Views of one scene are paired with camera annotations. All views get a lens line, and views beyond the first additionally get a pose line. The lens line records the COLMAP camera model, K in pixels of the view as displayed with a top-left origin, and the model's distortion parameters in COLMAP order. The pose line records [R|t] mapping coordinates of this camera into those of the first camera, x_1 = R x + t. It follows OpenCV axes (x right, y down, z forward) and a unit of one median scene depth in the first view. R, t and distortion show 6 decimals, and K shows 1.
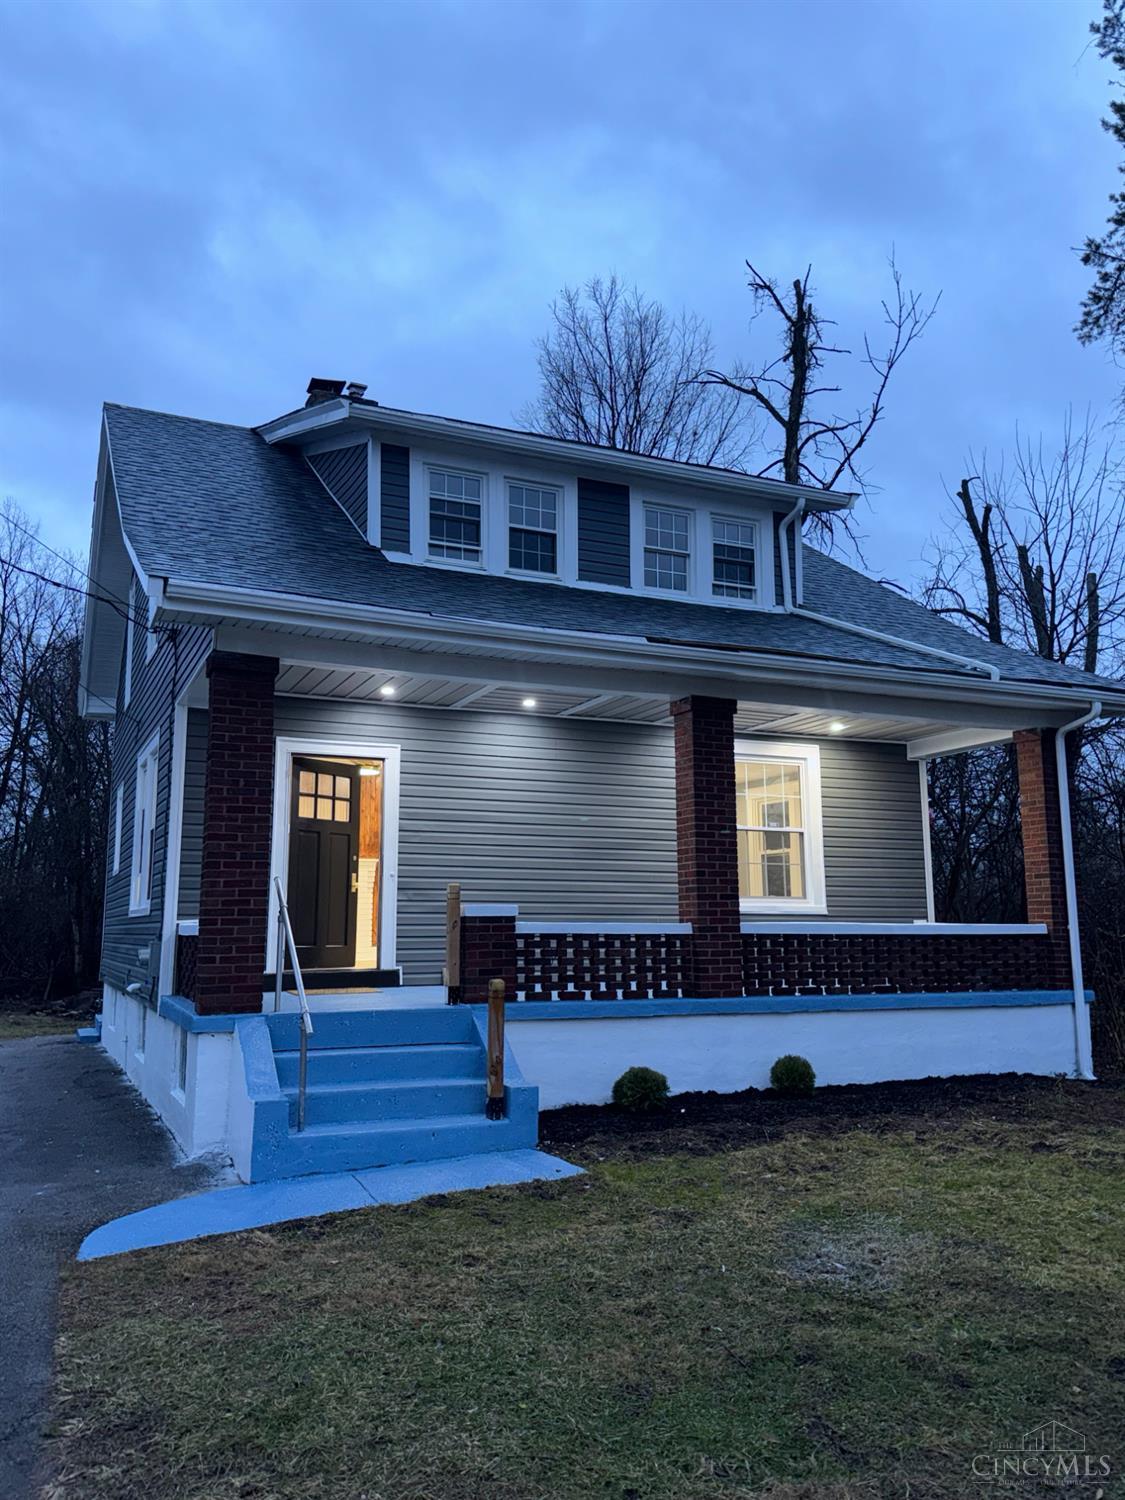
lens RADIAL K [[1153.0, 0, 559.4], [0, 1153.0, 751.0], [0, 0, 1]] dist [0.080077, -0.093740]
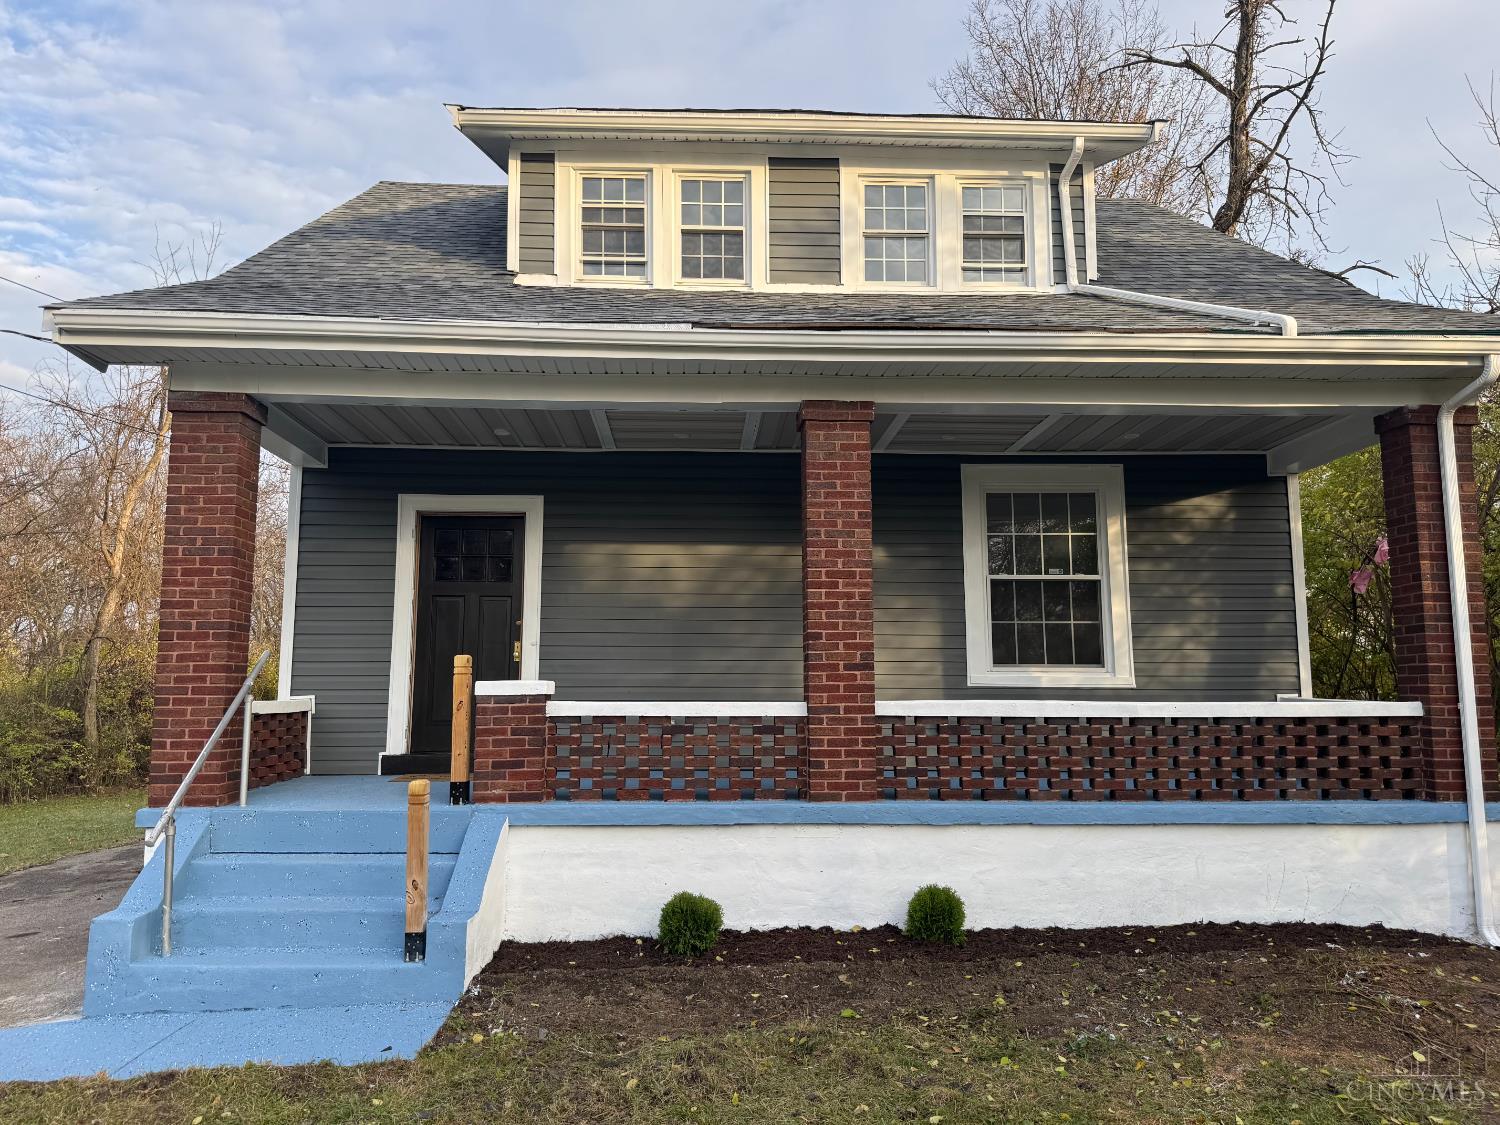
lens RADIAL K [[1051.1, 0, 744.8], [0, 1051.1, 569.7], [0, 0, 1]] dist [0.029598, -0.030796]
pose [[0.927944, -0.039027, -0.370670, 0.288200], [0.054879, 0.997970, 0.032312, 0.033180], [0.368657, -0.050326, 0.928202, 0.305638]]
